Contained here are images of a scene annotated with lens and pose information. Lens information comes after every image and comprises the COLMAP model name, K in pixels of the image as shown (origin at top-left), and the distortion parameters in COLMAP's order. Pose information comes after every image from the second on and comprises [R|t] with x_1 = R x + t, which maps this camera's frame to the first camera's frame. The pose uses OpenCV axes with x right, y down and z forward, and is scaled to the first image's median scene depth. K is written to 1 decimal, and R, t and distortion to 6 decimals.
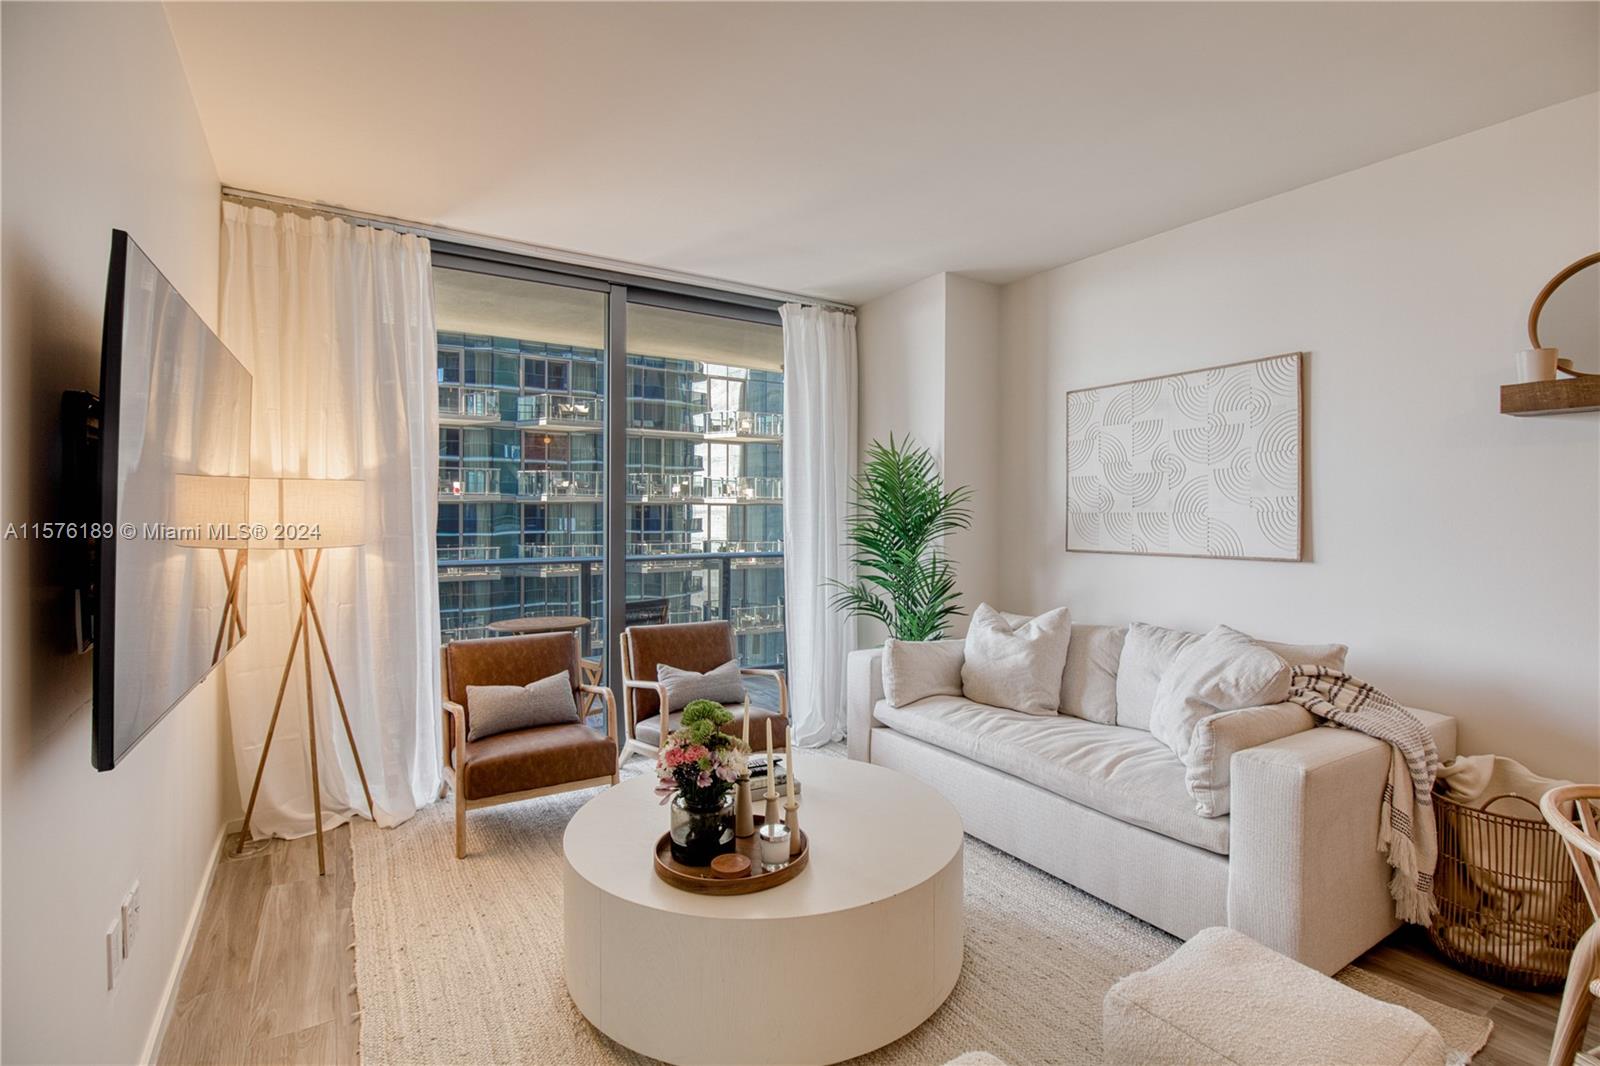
lens RADIAL K [[774.8, 0, 802.2], [0, 774.8, 521.4], [0, 0, 1]] dist [-0.000451, -0.013728]
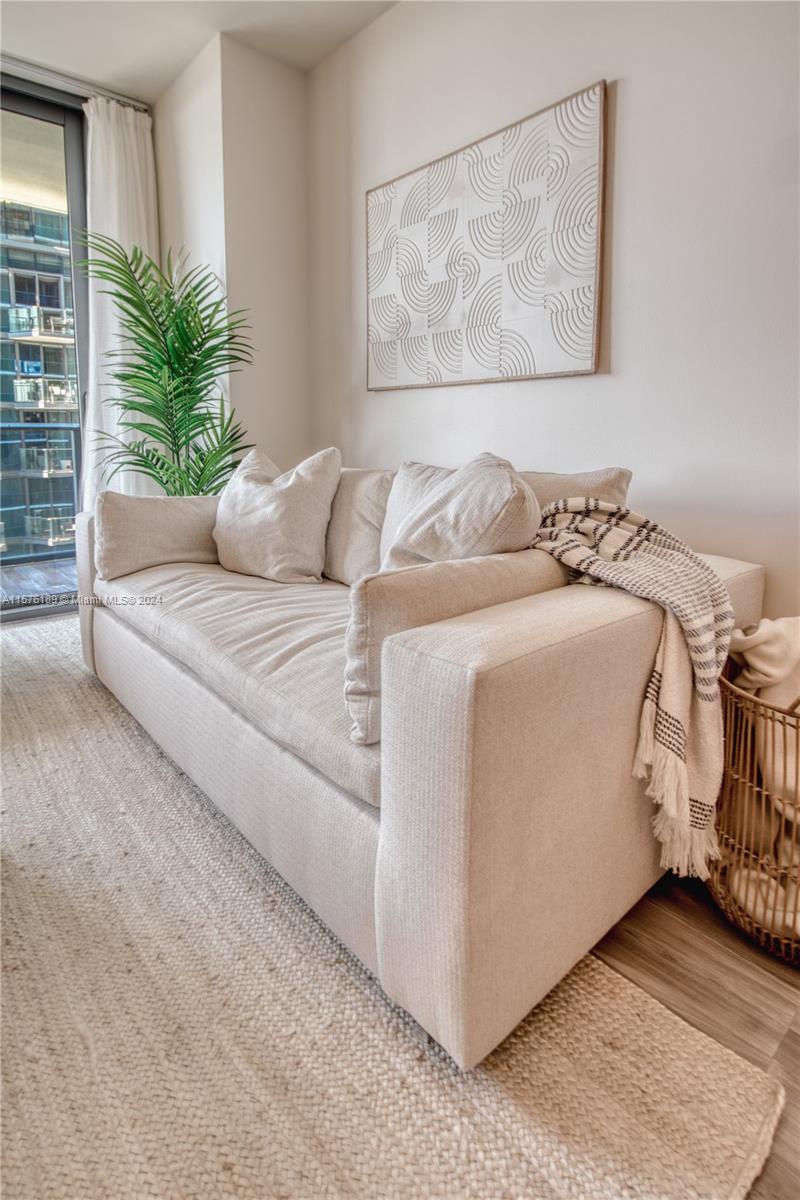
lens RADIAL K [[624.1, 0, 412.6], [0, 624.1, 510.9], [0, 0, 1]] dist [-0.000810, -0.000937]
pose [[0.985621, -0.019329, 0.167863, 0.328633], [-0.001111, 0.992674, 0.120822, 0.102921], [-0.168968, -0.119271, 0.978378, 0.374950]]
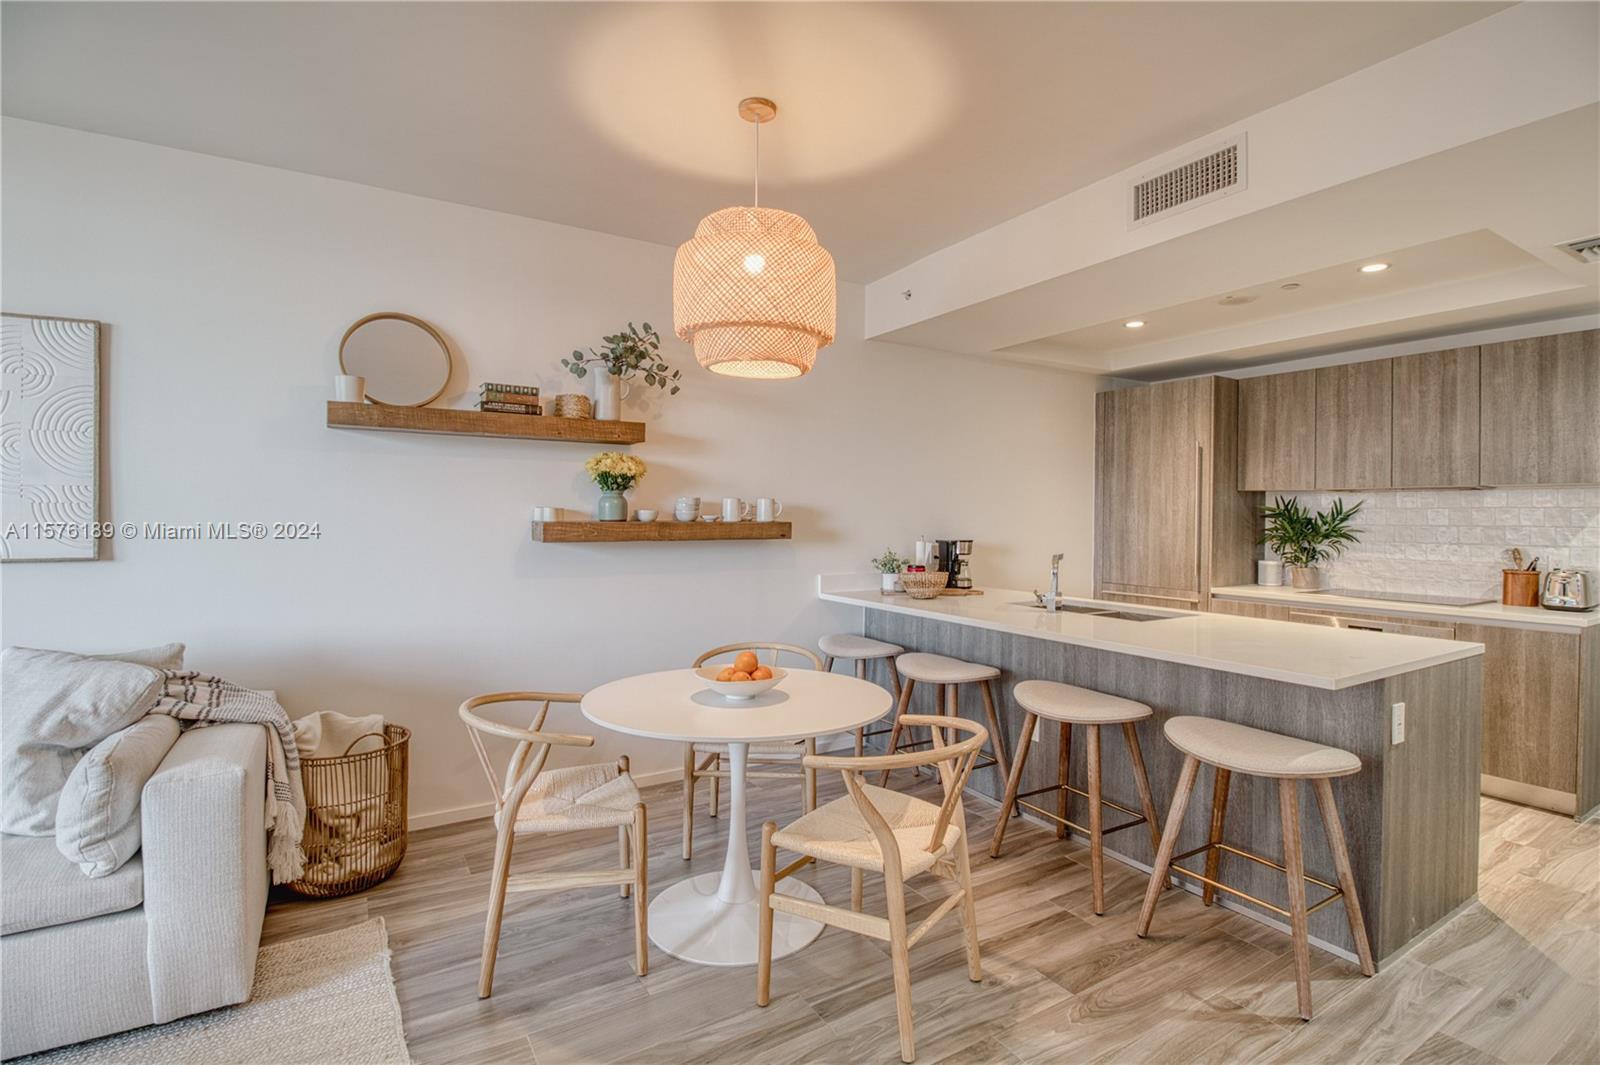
lens RADIAL K [[737.2, 0, 815.8], [0, 737.2, 521.3], [0, 0, 1]] dist [0.002062, -0.012652]
pose [[0.010276, -0.011856, 0.999877, -0.160345], [-0.000914, 0.999929, 0.011866, -0.002387], [-0.999947, -0.001036, 0.010265, 0.159432]]
